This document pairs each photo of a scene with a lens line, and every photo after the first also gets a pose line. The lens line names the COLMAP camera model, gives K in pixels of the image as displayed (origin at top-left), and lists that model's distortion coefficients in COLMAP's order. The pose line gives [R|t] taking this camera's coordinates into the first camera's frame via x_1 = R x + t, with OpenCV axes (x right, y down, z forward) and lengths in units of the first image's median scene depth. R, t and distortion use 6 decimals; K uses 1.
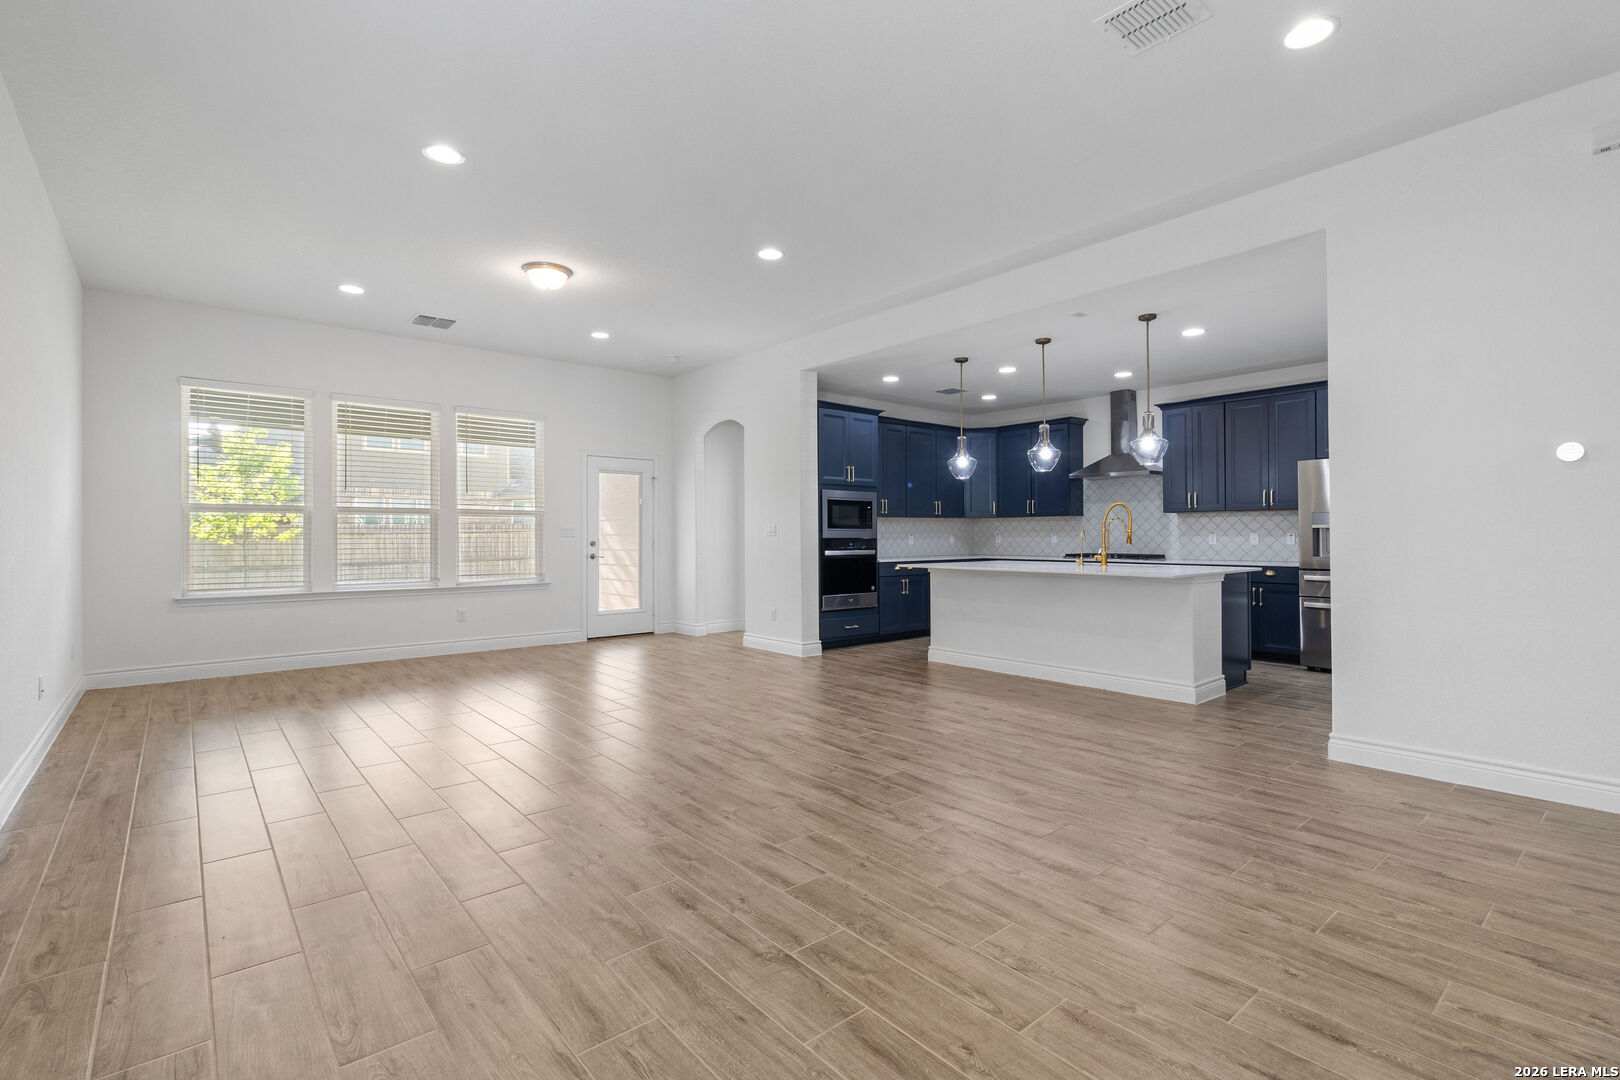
lens RADIAL K [[744.3, 0, 813.1], [0, 744.3, 535.8], [0, 0, 1]] dist [0.003572, 0.000981]
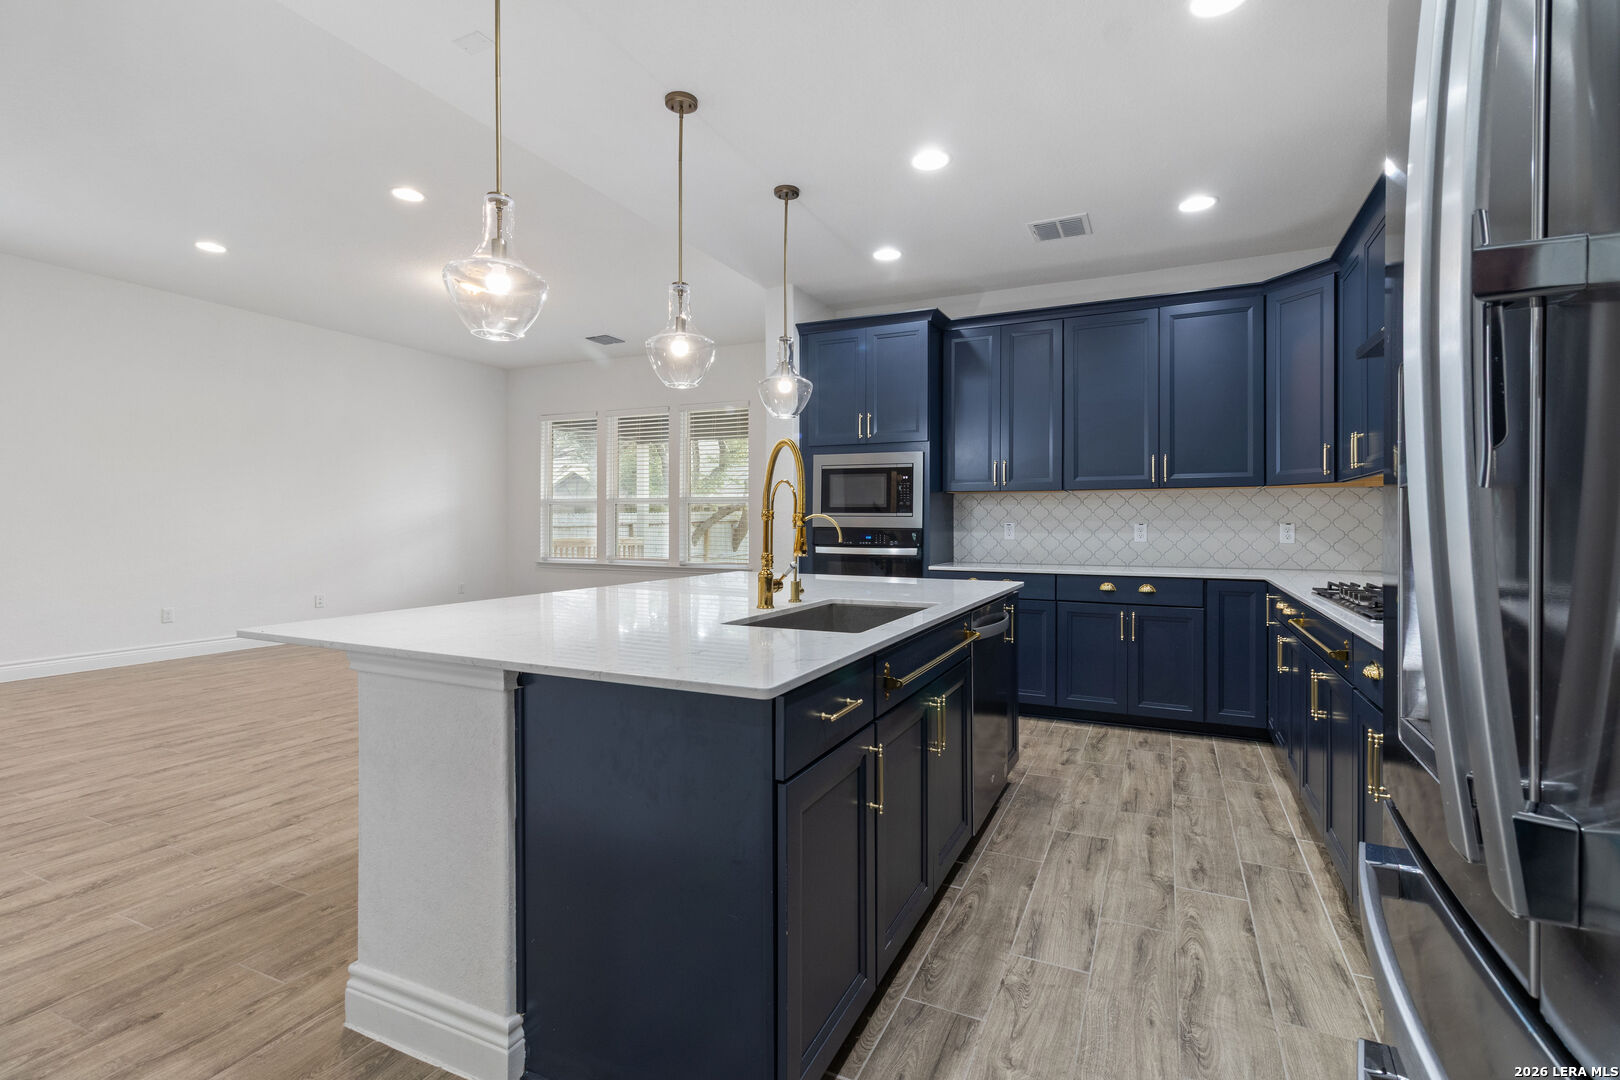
lens RADIAL K [[744.3, 0, 817.4], [0, 744.3, 531.1], [0, 0, 1]] dist [0.003572, 0.000981]
pose [[0.416060, 0.020485, -0.909106, 0.616526], [-0.003713, 0.999776, 0.020829, -0.007245], [0.909330, -0.005291, 0.416043, 0.709908]]
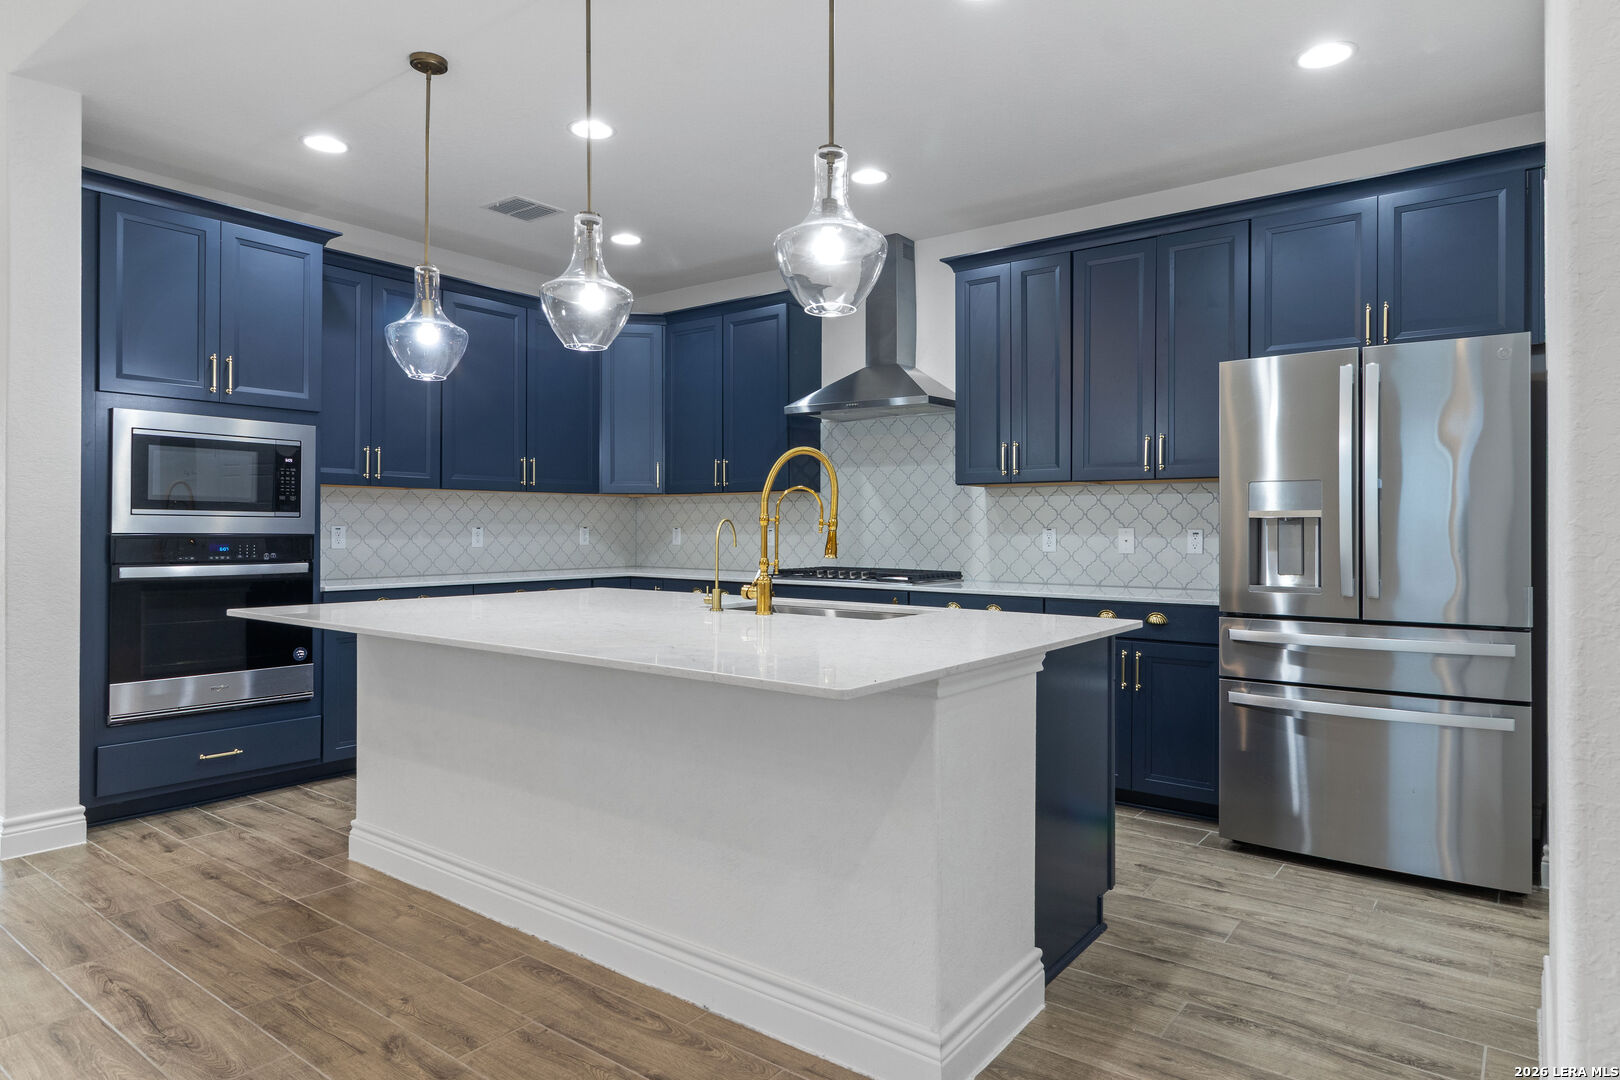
lens RADIAL K [[957.5, 0, 811.5], [0, 957.5, 537.8], [0, 0, 1]] dist [0.006228, -0.000195]
pose [[0.976887, 0.005306, 0.213689, 0.255160], [-0.007352, 0.999934, 0.008782, -0.001906], [-0.213629, -0.010150, 0.976862, 0.428918]]
